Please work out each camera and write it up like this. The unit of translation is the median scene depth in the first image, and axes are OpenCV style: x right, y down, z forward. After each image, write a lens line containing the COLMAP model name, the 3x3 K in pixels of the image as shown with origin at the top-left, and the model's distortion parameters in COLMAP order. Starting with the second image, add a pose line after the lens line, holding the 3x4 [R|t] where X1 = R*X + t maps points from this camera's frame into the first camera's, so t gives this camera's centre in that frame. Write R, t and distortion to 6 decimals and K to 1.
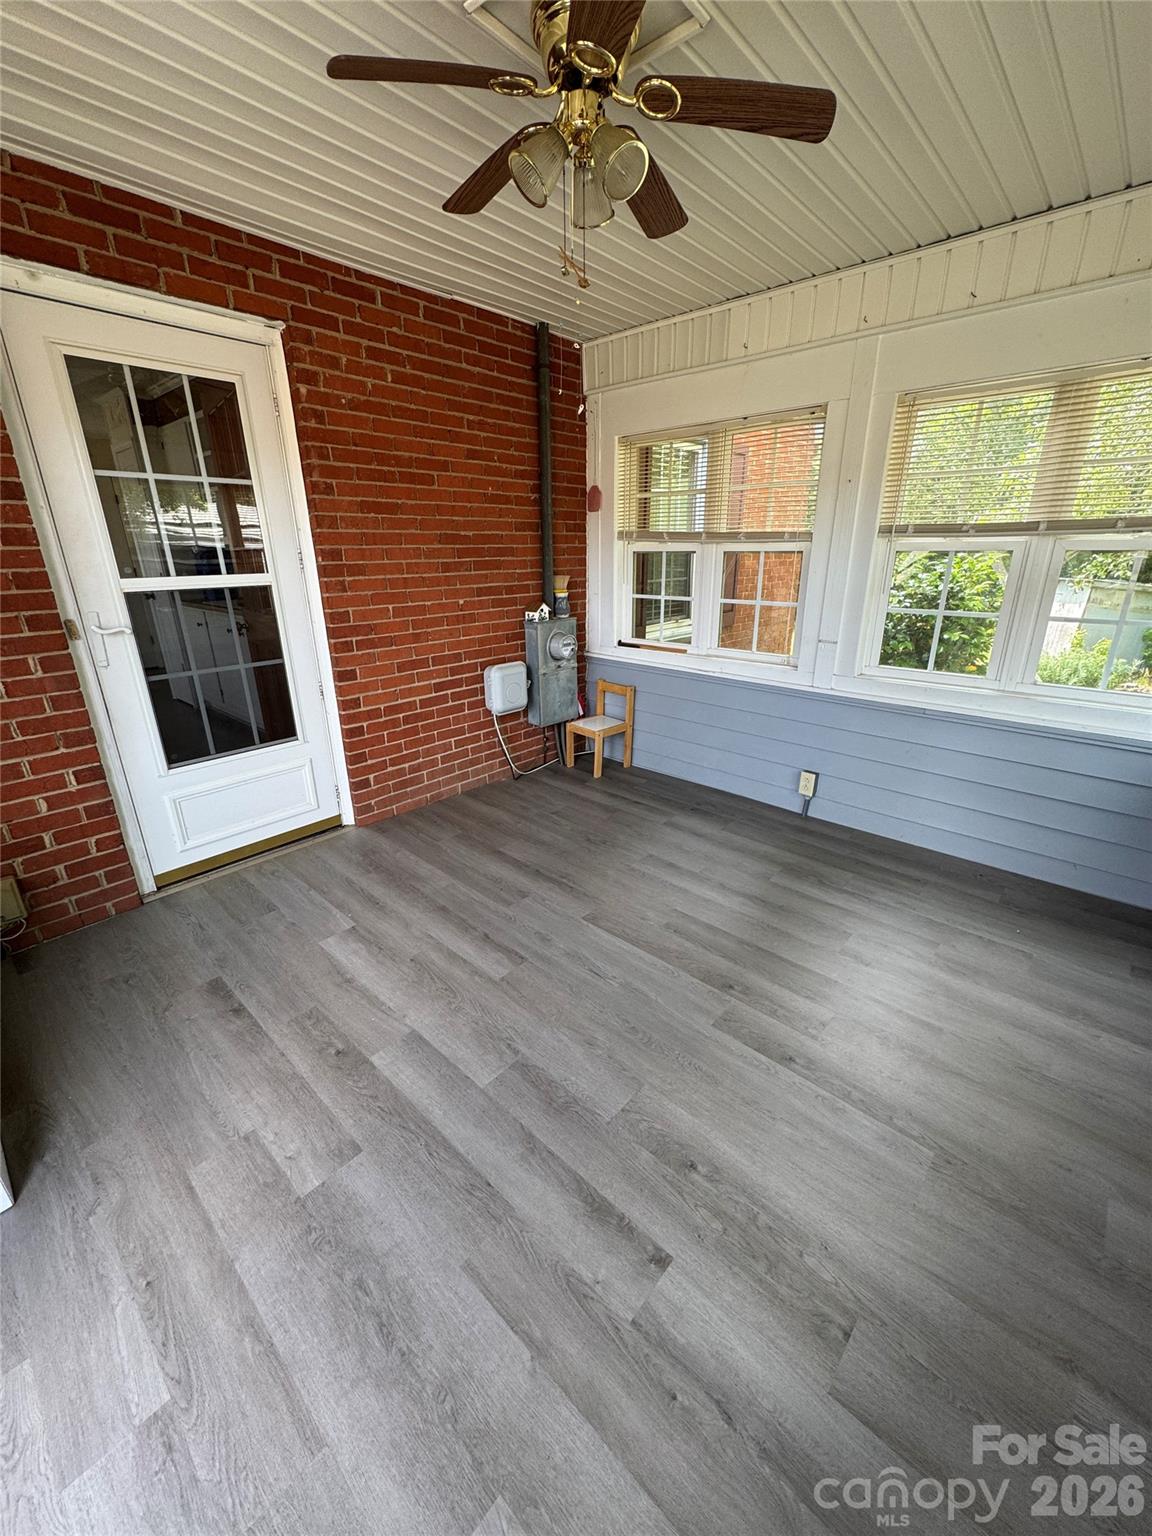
lens RADIAL K [[610.6, 0, 578.4], [0, 610.6, 767.6], [0, 0, 1]] dist [-0.001612, 0.000316]
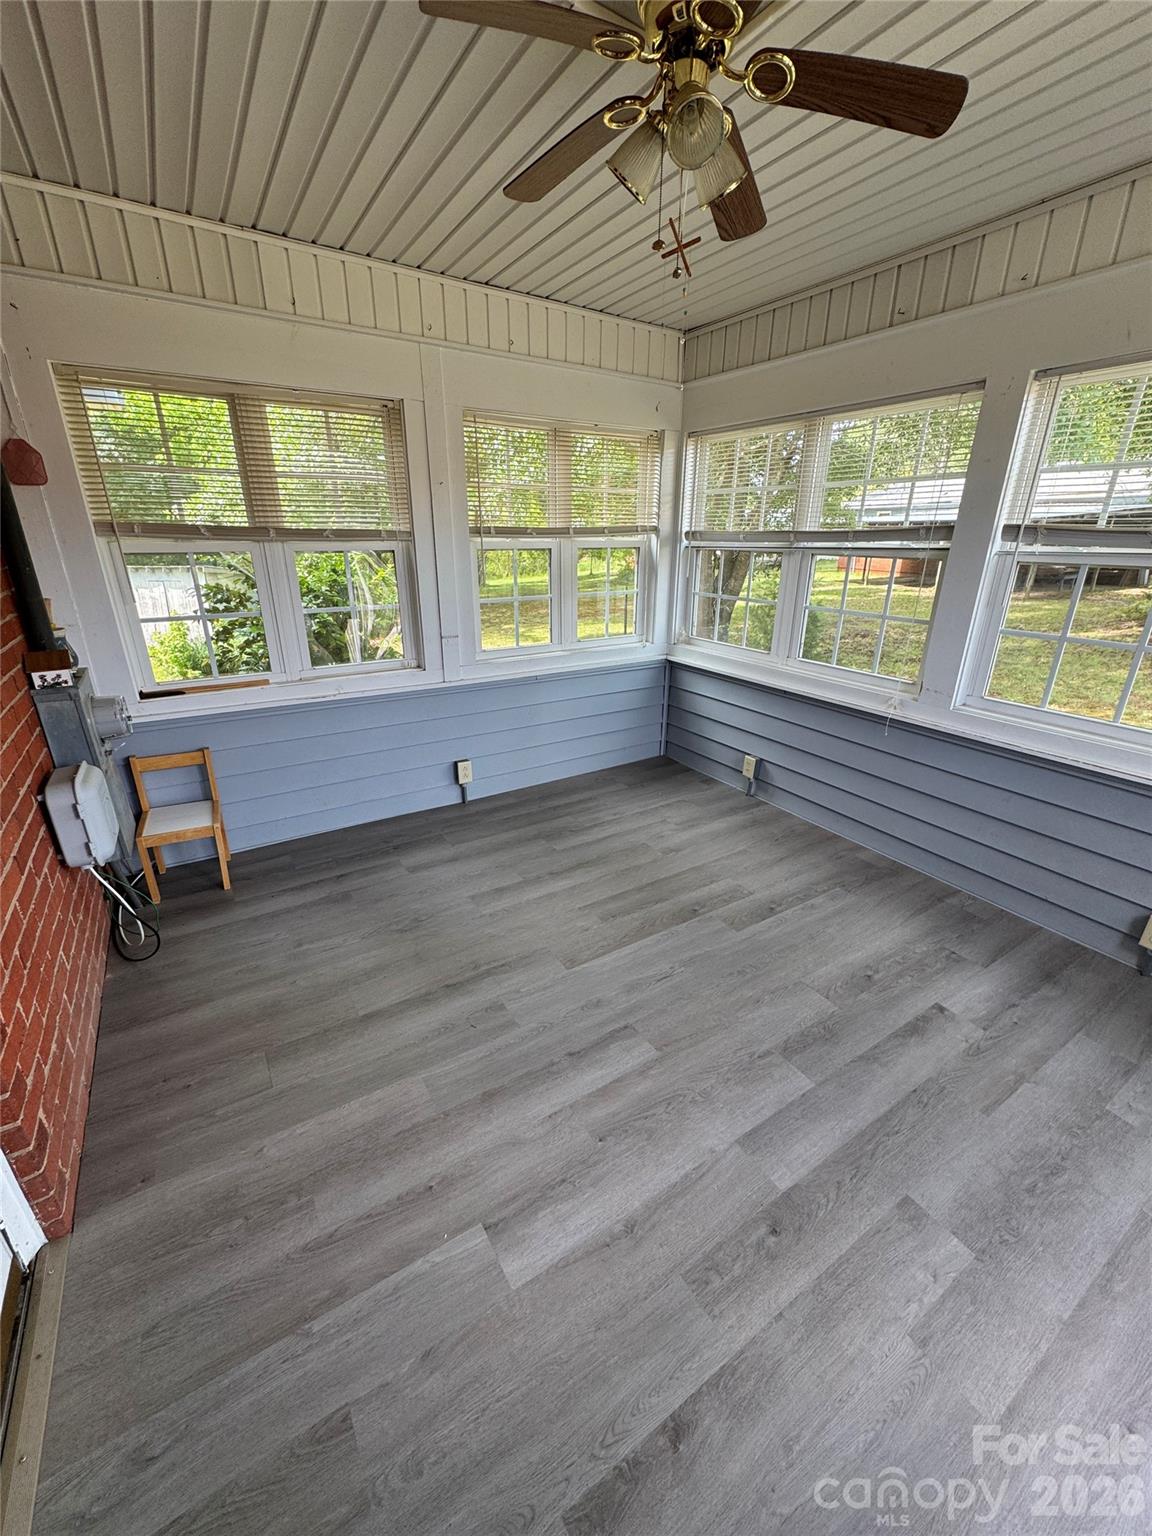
lens RADIAL K [[610.6, 0, 578.4], [0, 610.6, 767.6], [0, 0, 1]] dist [-0.001612, 0.000316]
pose [[0.262192, -0.337706, 0.903997, -0.836242], [0.321200, 0.913896, 0.248245, -0.286874], [-0.909992, 0.225276, 0.348087, 0.730854]]
